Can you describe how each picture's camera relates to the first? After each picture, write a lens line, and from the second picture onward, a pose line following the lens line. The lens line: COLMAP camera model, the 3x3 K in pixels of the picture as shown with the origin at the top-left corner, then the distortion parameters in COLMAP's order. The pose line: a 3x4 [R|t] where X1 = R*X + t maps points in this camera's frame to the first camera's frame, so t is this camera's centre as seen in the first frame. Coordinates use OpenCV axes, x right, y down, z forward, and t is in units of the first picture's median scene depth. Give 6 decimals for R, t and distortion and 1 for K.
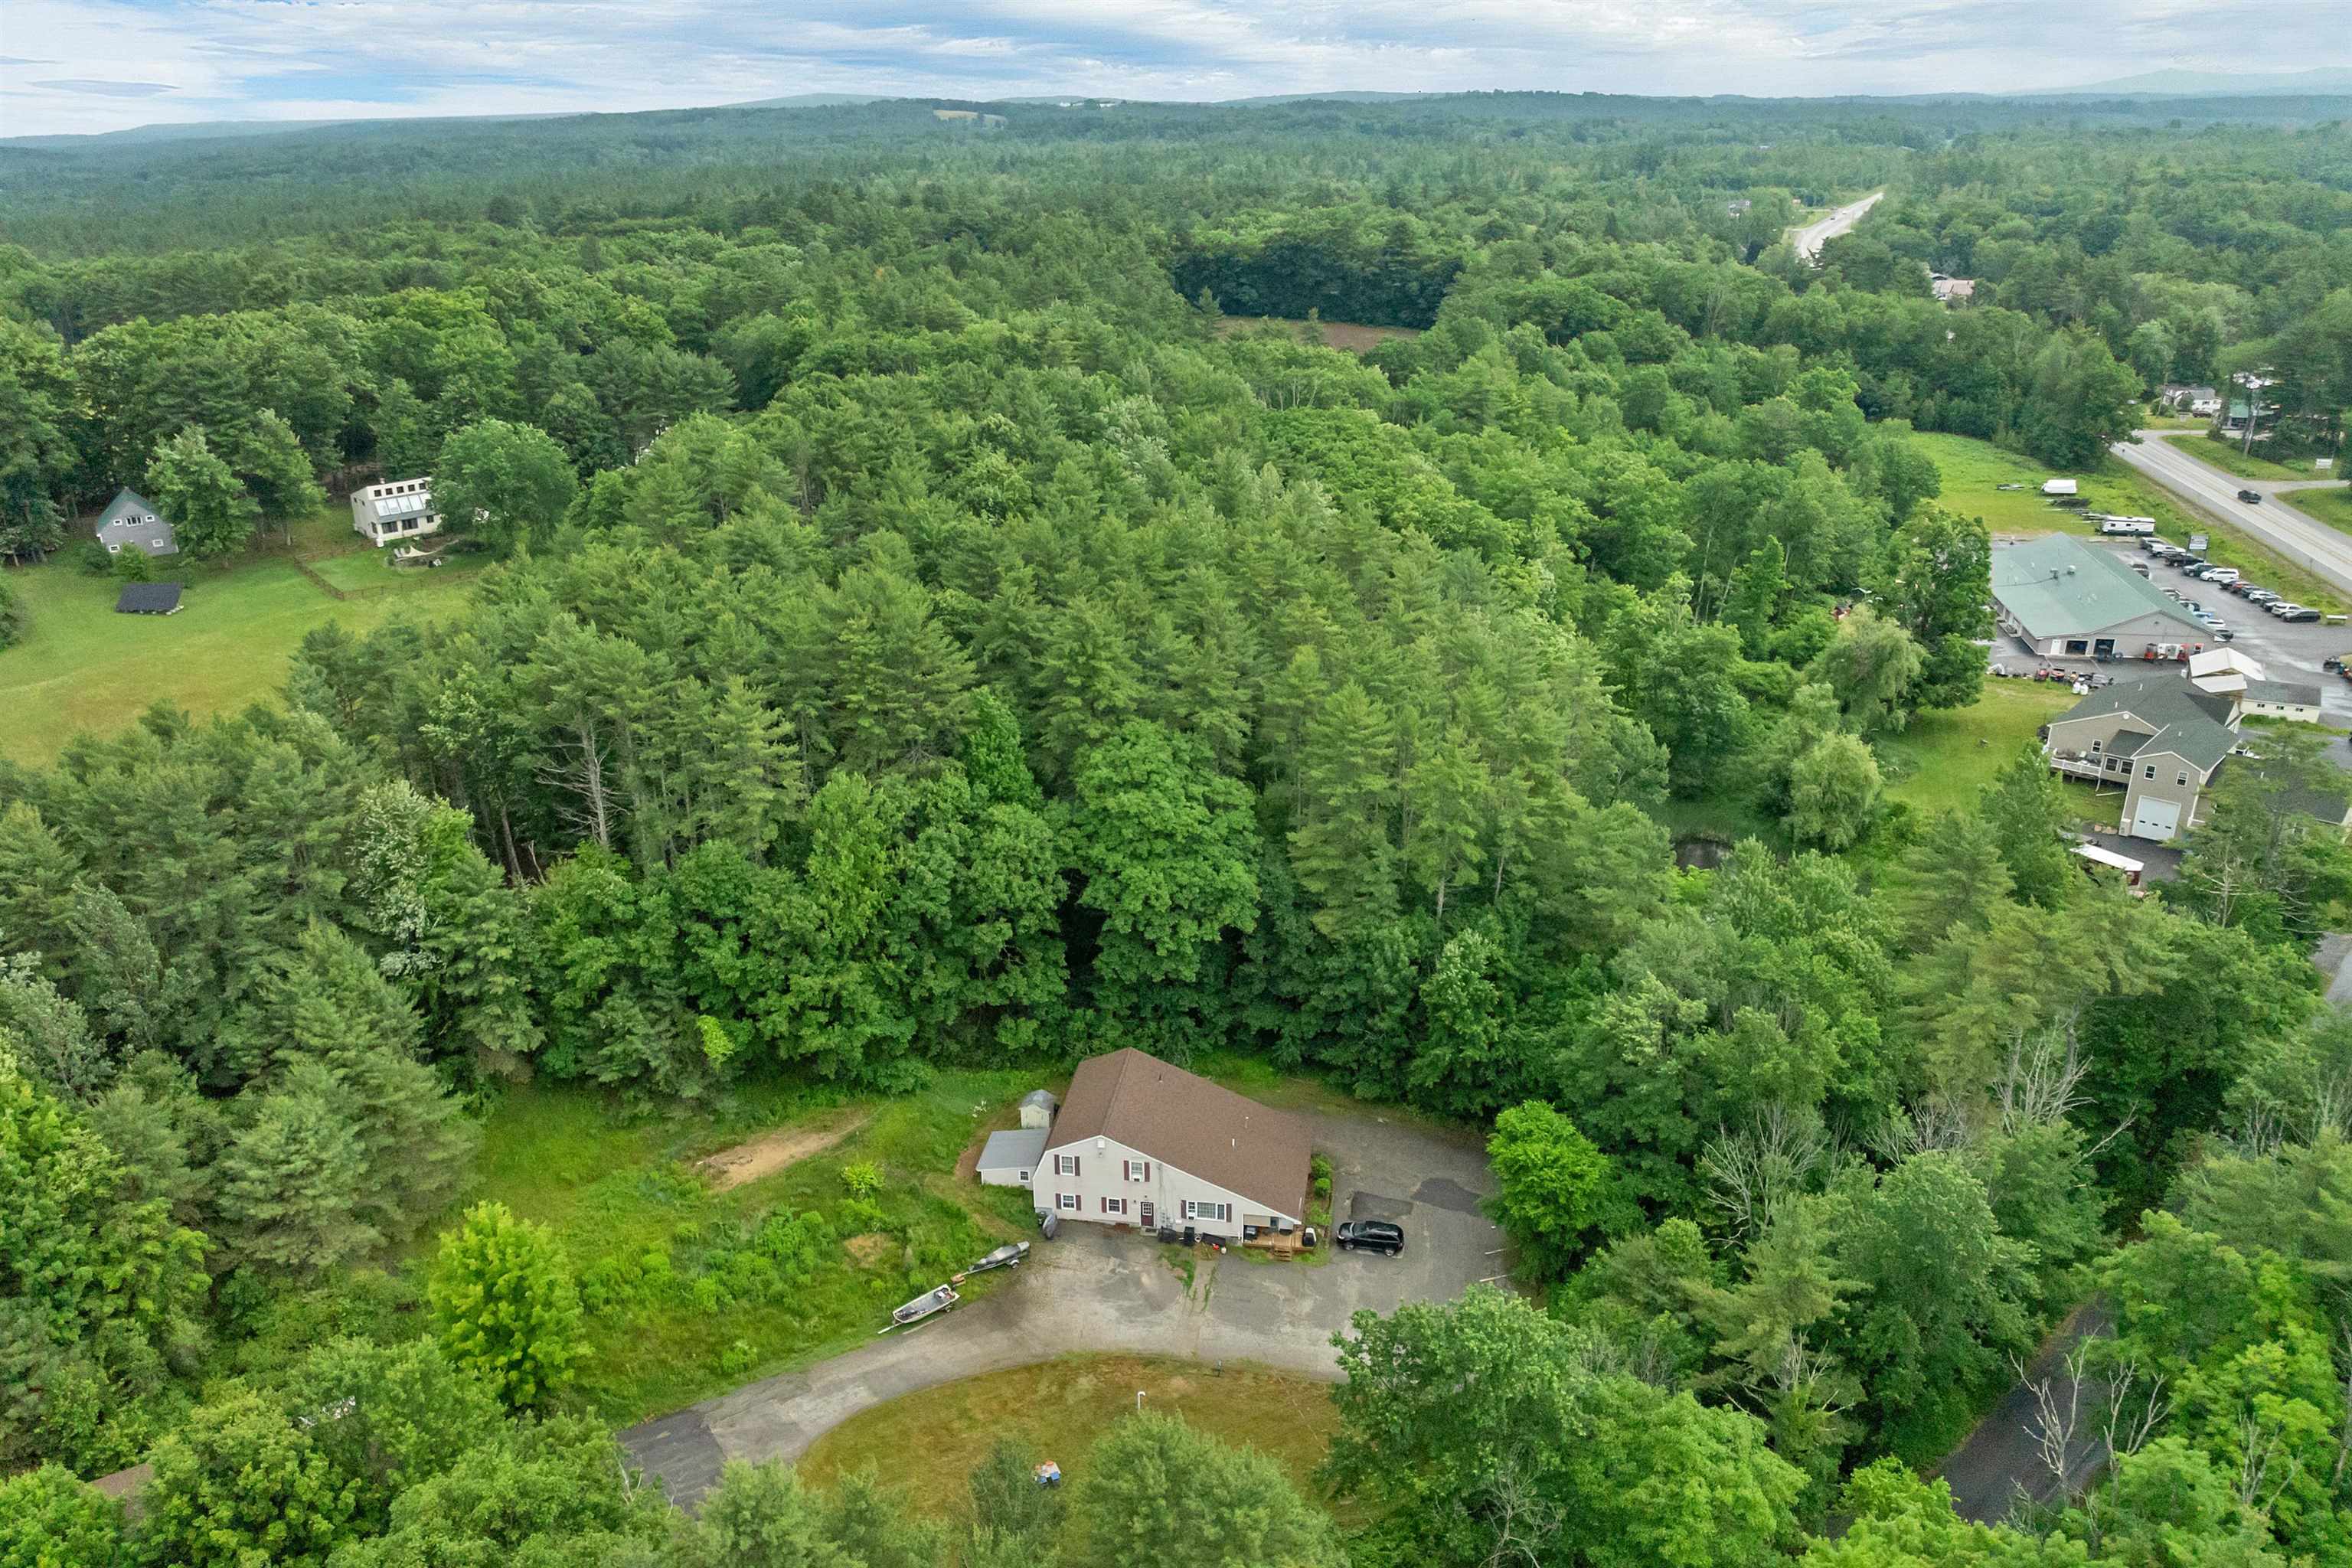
lens RADIAL K [[1731.8, 0, 1093.8], [0, 1731.8, 897.6], [0, 0, 1]] dist [-0.058333, -0.003921]
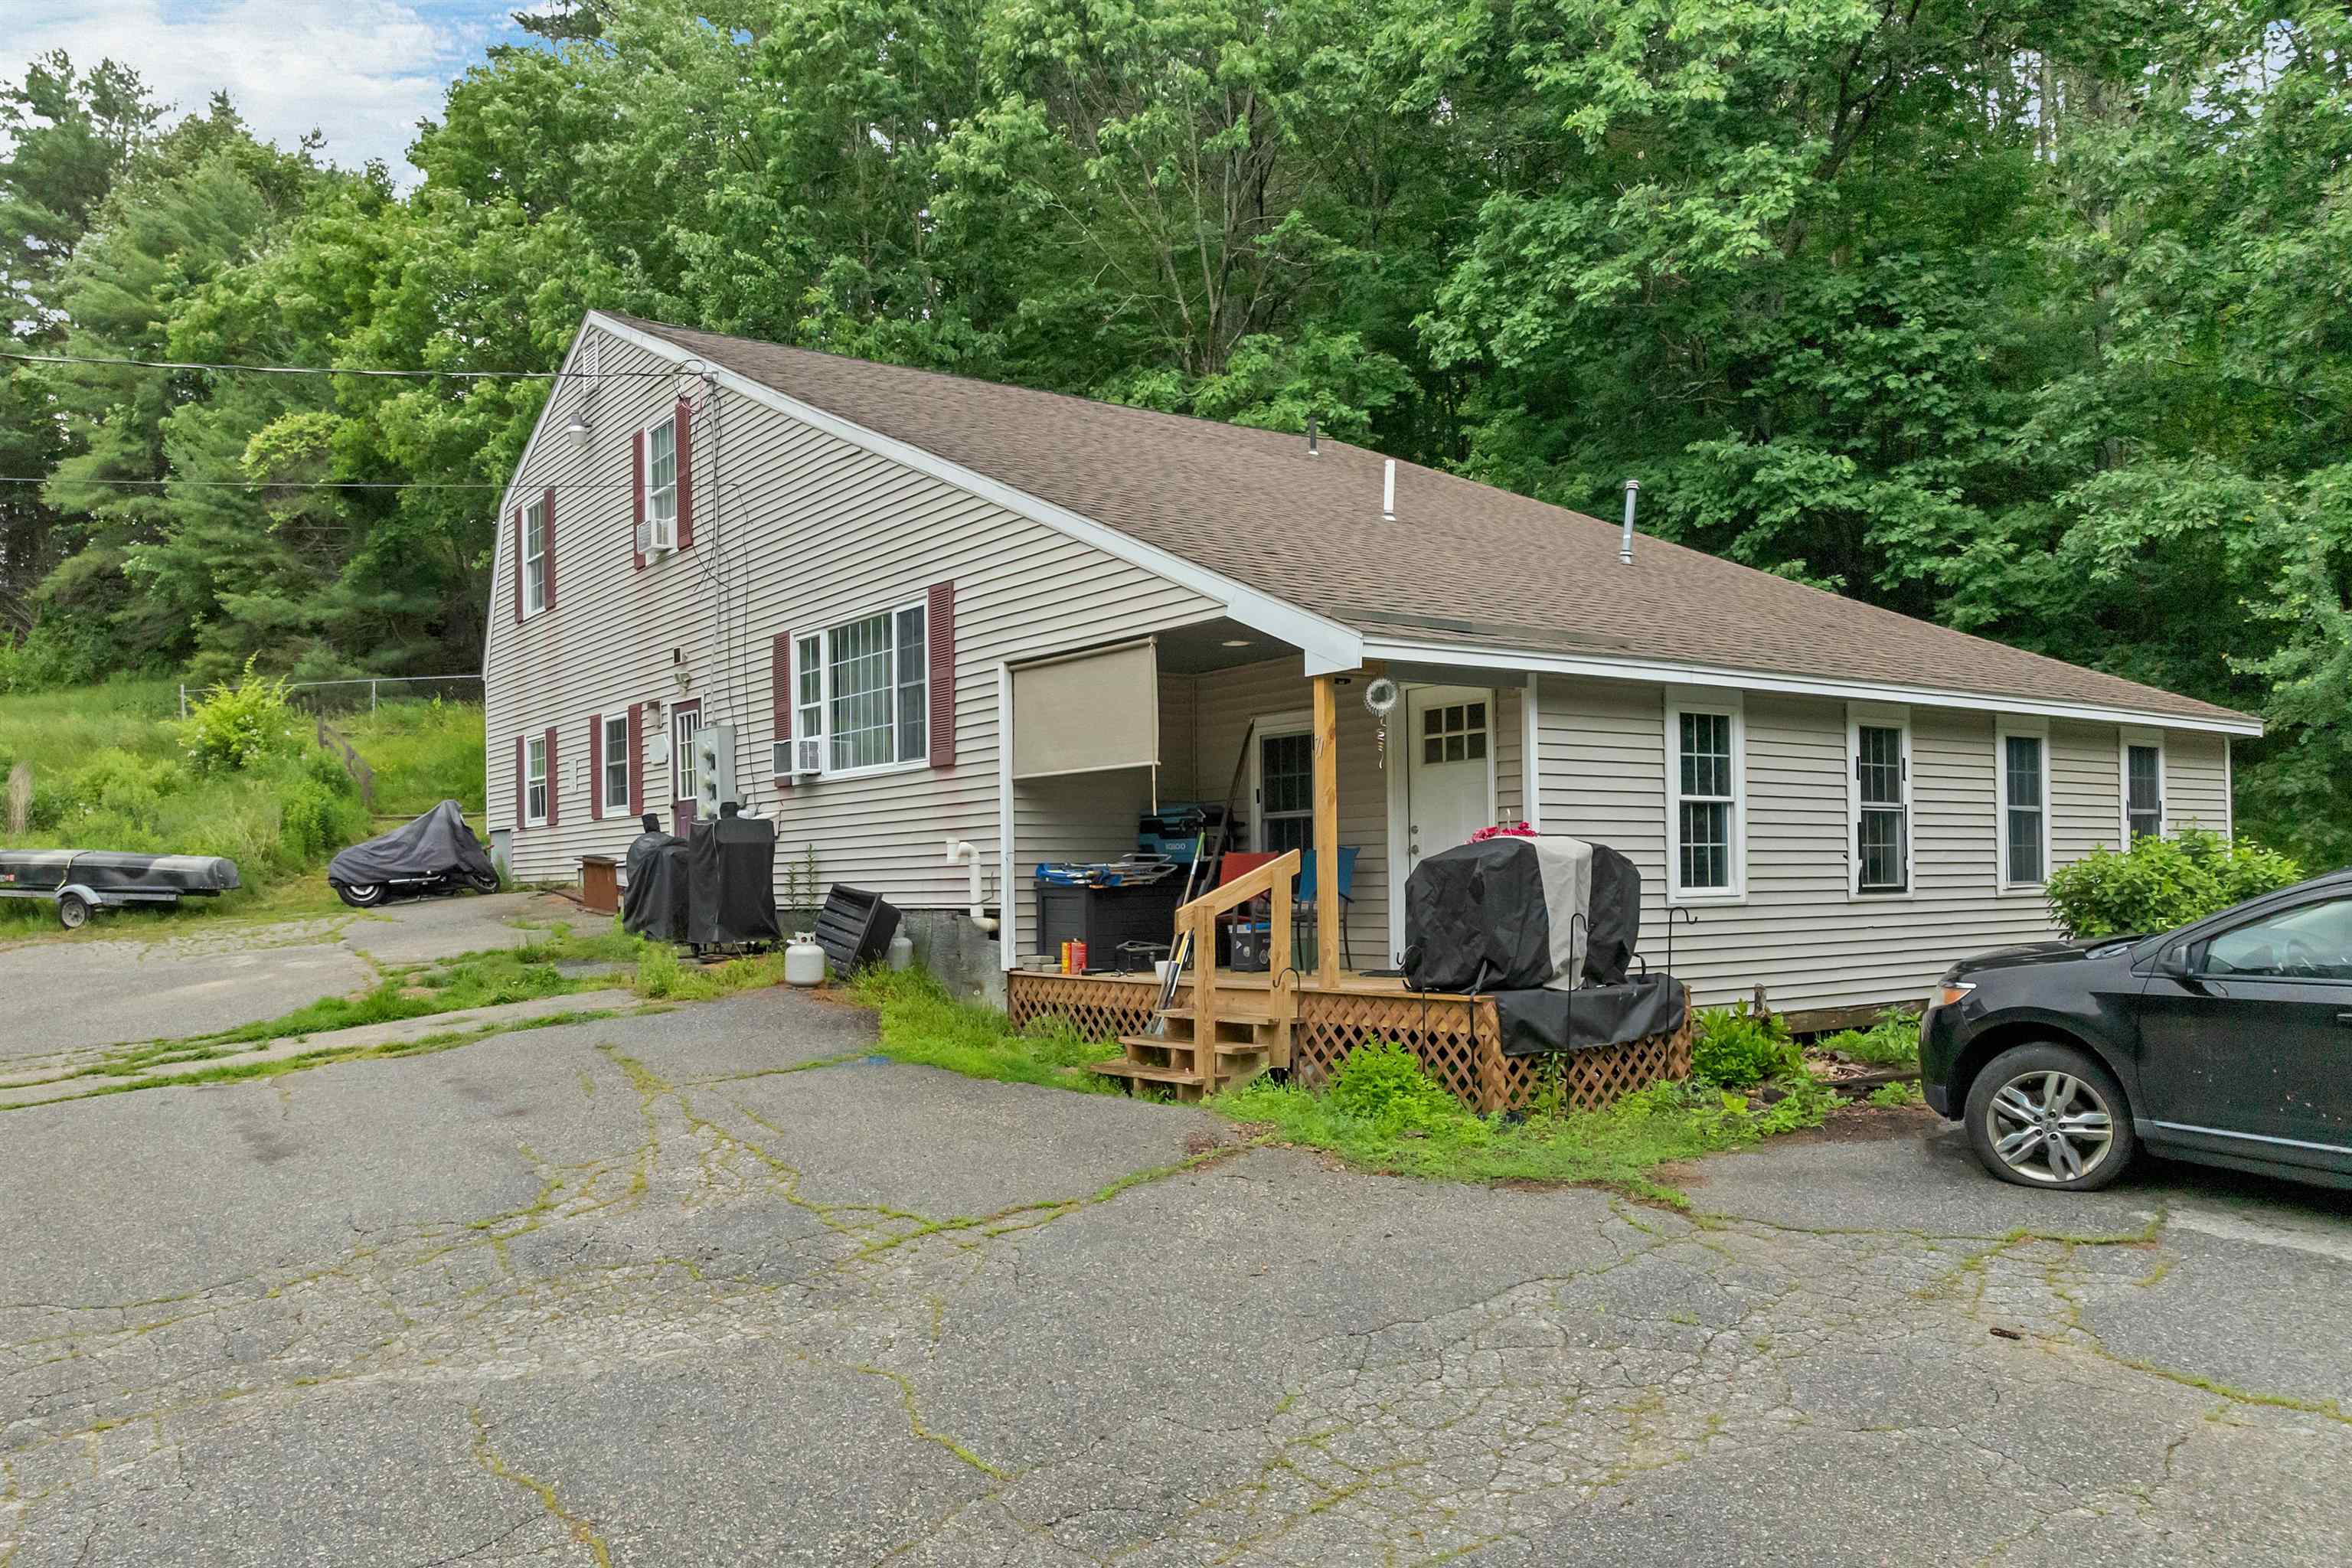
lens RADIAL K [[1731.8, 0, 1093.8], [0, 1731.8, 897.6], [0, 0, 1]] dist [-0.058333, -0.003921]
pose [[0.700859, 0.019729, -0.713027, 0.169889], [-0.297181, 0.916805, -0.266742, 0.223926], [0.648444, 0.398847, 0.648414, 0.929700]]
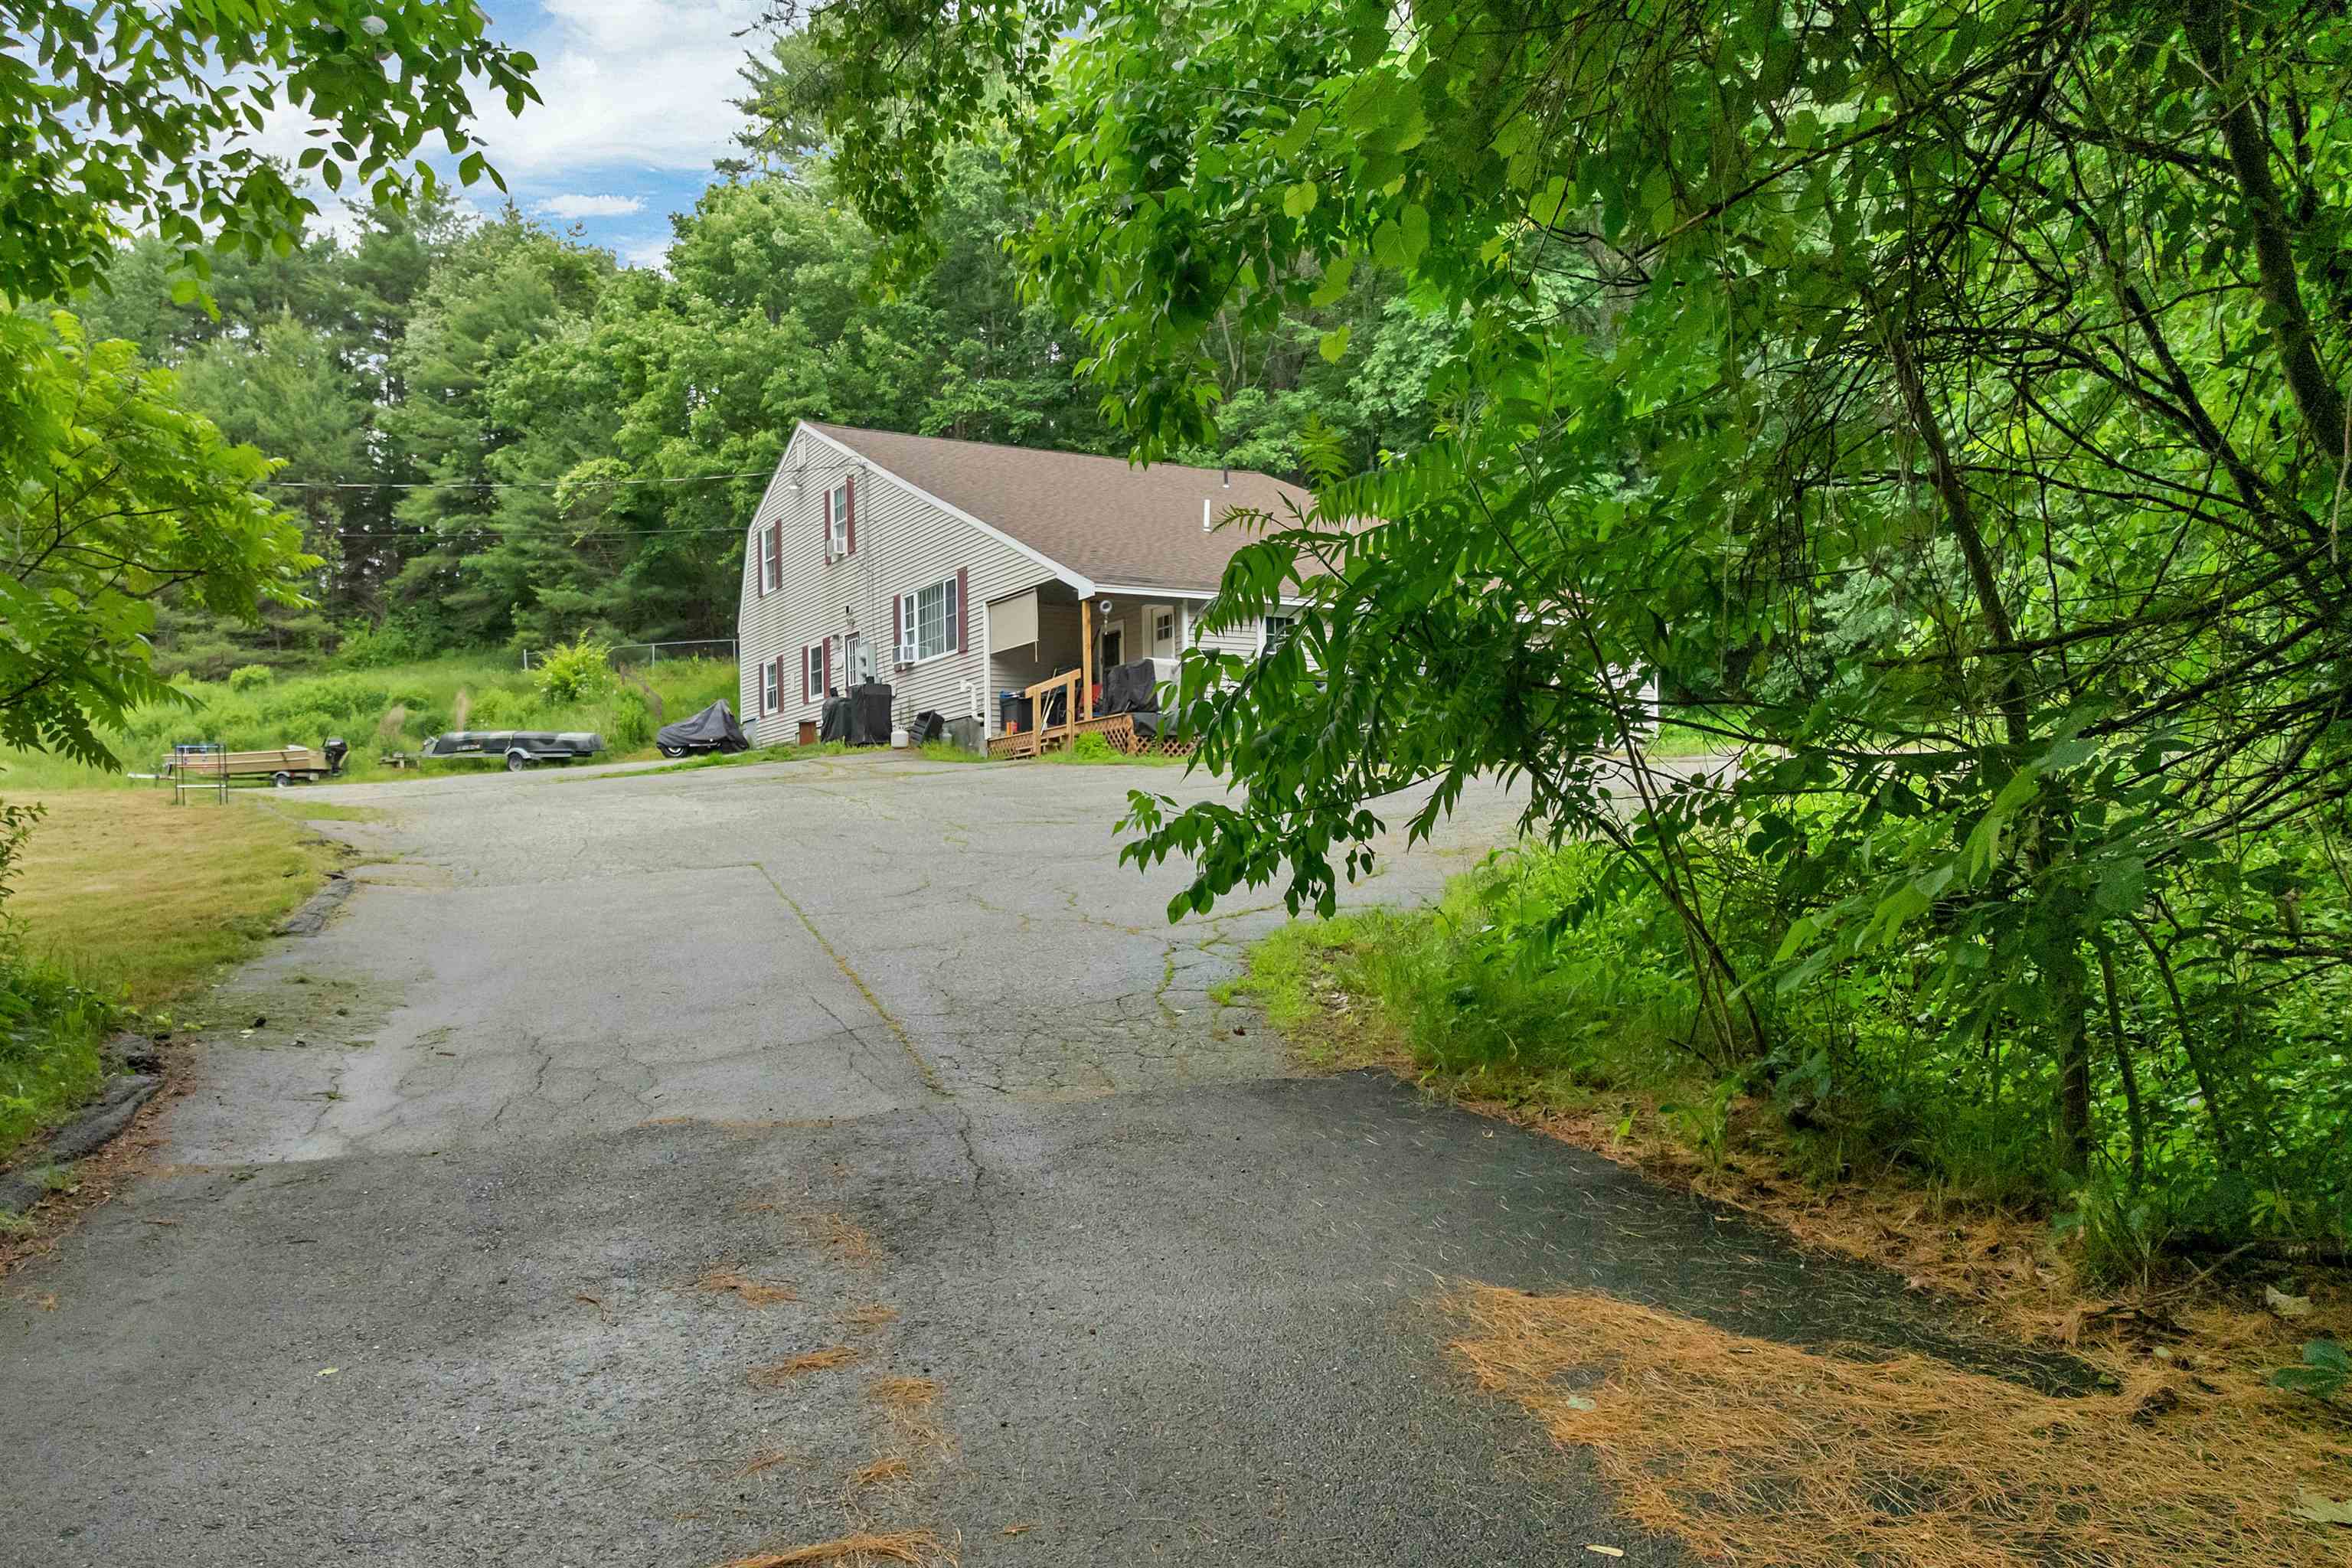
lens RADIAL K [[1731.8, 0, 1093.8], [0, 1731.8, 897.6], [0, 0, 1]] dist [-0.058333, -0.003921]
pose [[0.617803, 0.023225, -0.785990, 0.295454], [-0.323594, 0.918511, -0.227211, 0.273878], [0.716663, 0.394713, 0.574975, 0.875504]]
